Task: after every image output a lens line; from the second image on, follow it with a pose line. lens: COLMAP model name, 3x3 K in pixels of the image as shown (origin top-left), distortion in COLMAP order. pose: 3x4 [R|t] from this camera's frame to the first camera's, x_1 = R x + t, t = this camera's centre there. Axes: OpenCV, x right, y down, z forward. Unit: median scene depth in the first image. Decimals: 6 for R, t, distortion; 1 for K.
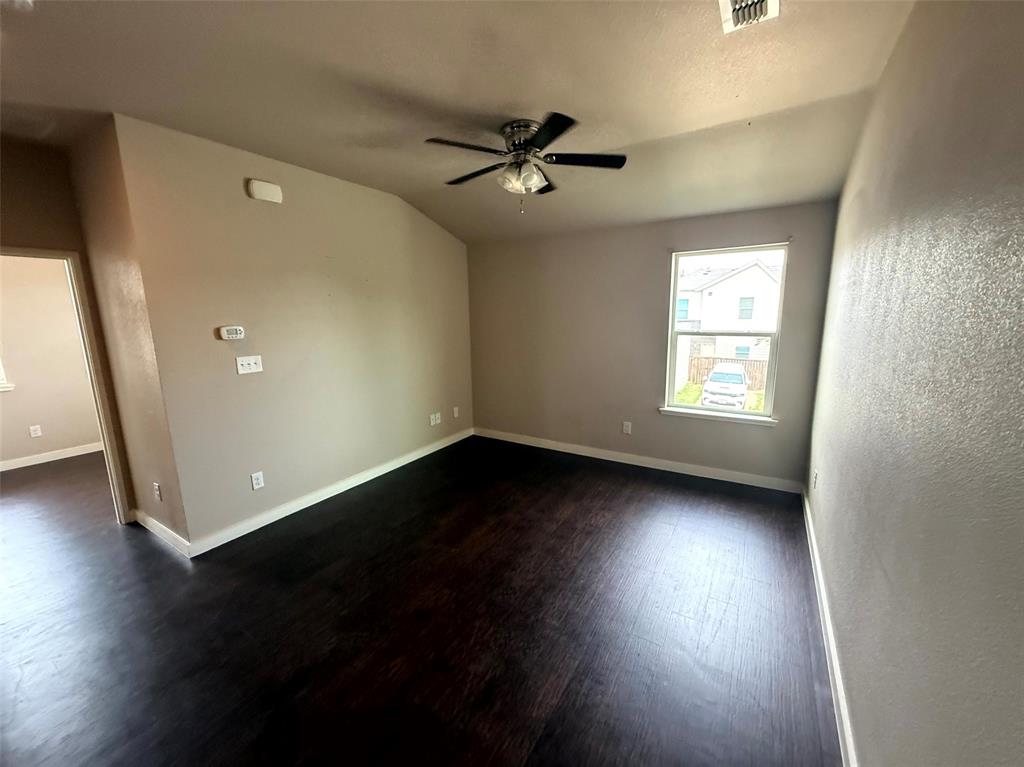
lens RADIAL K [[411.3, 0, 513.2], [0, 411.3, 387.4], [0, 0, 1]] dist [-0.002199, -0.000171]
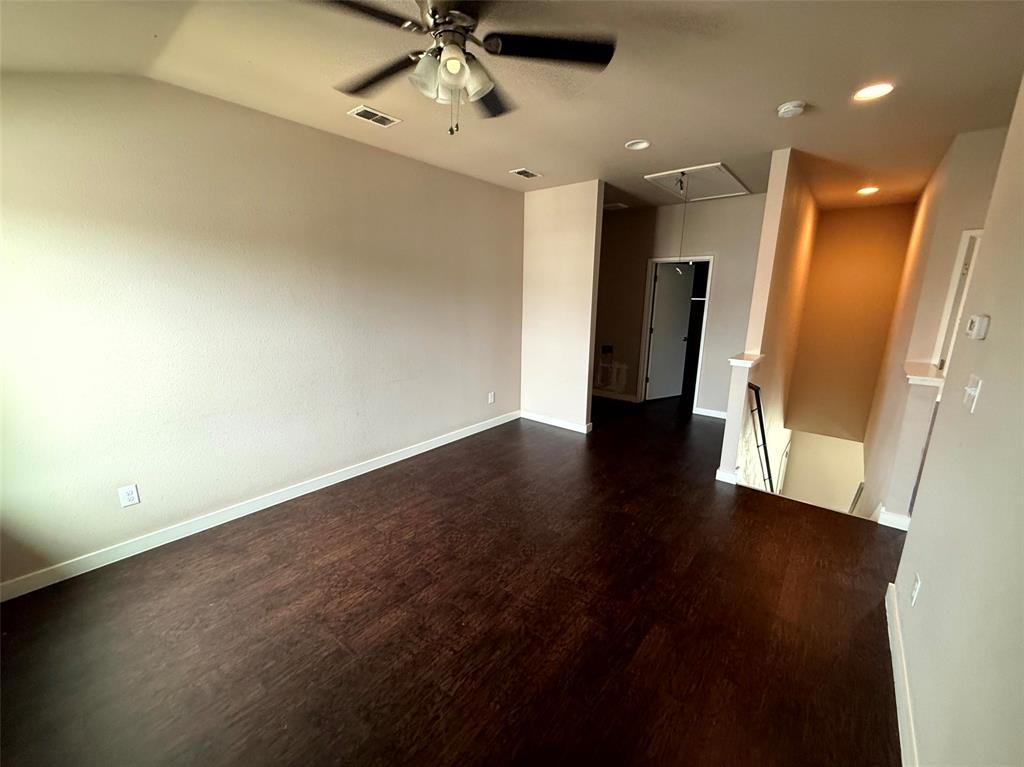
lens RADIAL K [[411.3, 0, 513.2], [0, 411.3, 387.4], [0, 0, 1]] dist [-0.002199, -0.000171]
pose [[-0.990490, -0.021415, 0.135908, -0.158820], [0.034399, 0.917895, 0.395329, -0.298526], [-0.133216, 0.396244, -0.908429, 1.630691]]
